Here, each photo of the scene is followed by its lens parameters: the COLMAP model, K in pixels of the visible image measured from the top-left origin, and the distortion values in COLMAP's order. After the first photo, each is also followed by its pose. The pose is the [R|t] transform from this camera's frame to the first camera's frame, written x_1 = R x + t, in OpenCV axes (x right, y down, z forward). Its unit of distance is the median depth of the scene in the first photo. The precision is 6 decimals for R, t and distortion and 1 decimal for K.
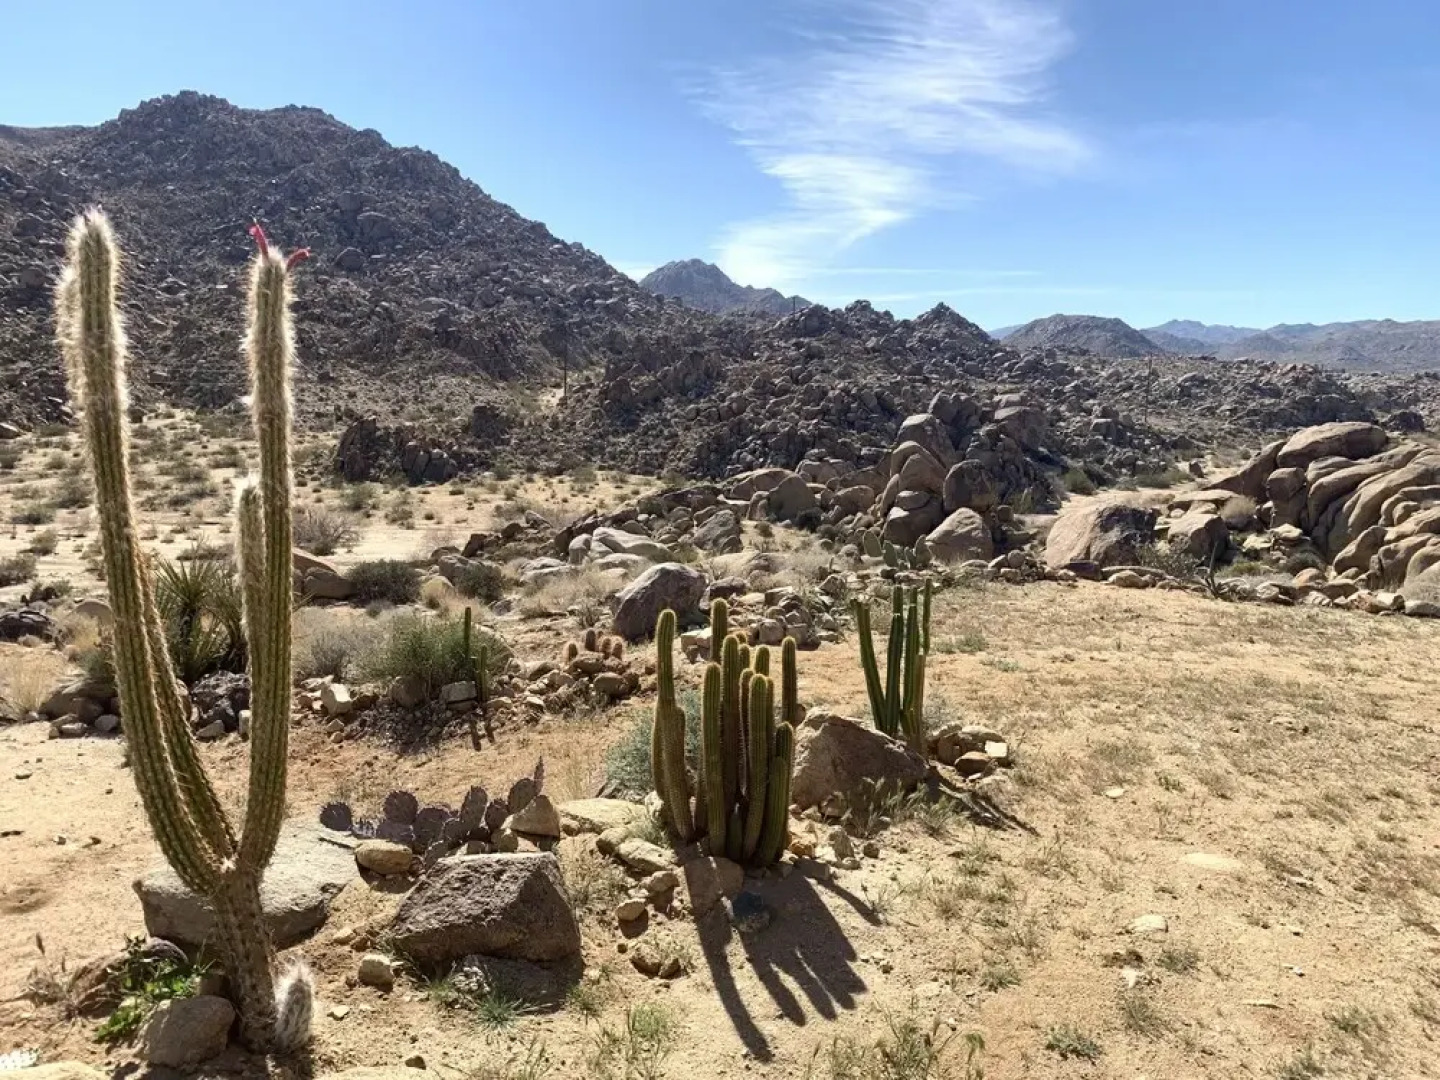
lens RADIAL K [[1161.6, 0, 693.6], [0, 1161.6, 528.7], [0, 0, 1]] dist [0.042102, -0.049693]
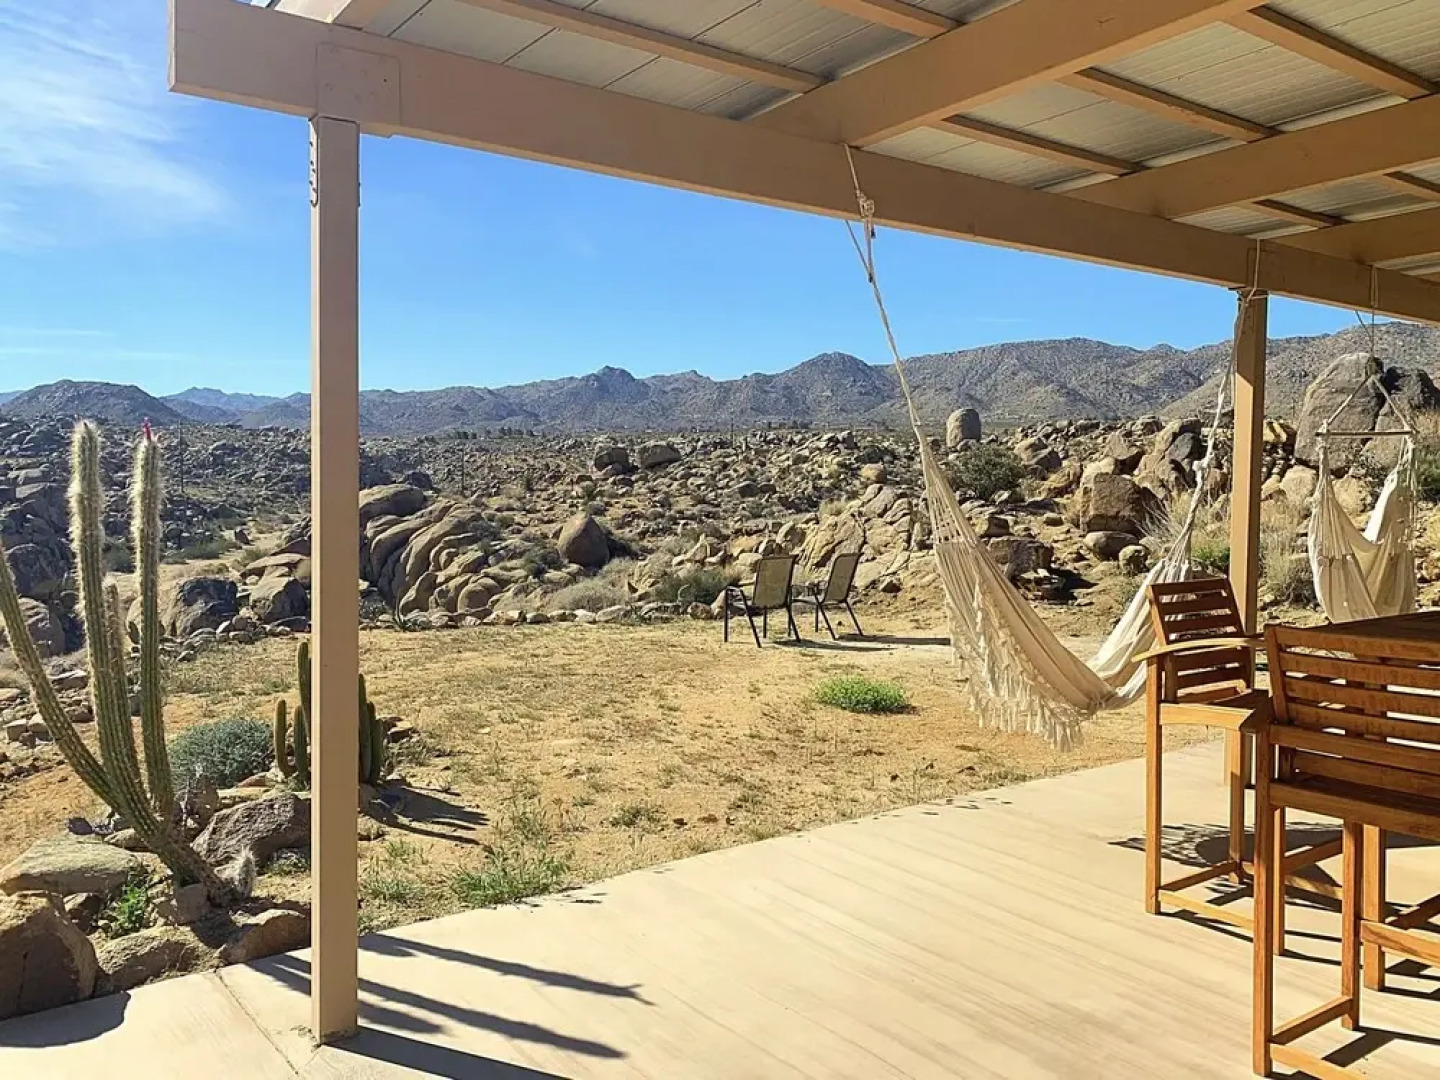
lens RADIAL K [[1161.6, 0, 721.9], [0, 1161.6, 537.7], [0, 0, 1]] dist [0.042102, -0.049693]
pose [[0.696834, -0.080725, 0.712675, -0.213722], [0.116706, 0.993165, -0.001616, -0.000201], [-0.707674, 0.084299, 0.701492, -0.154971]]
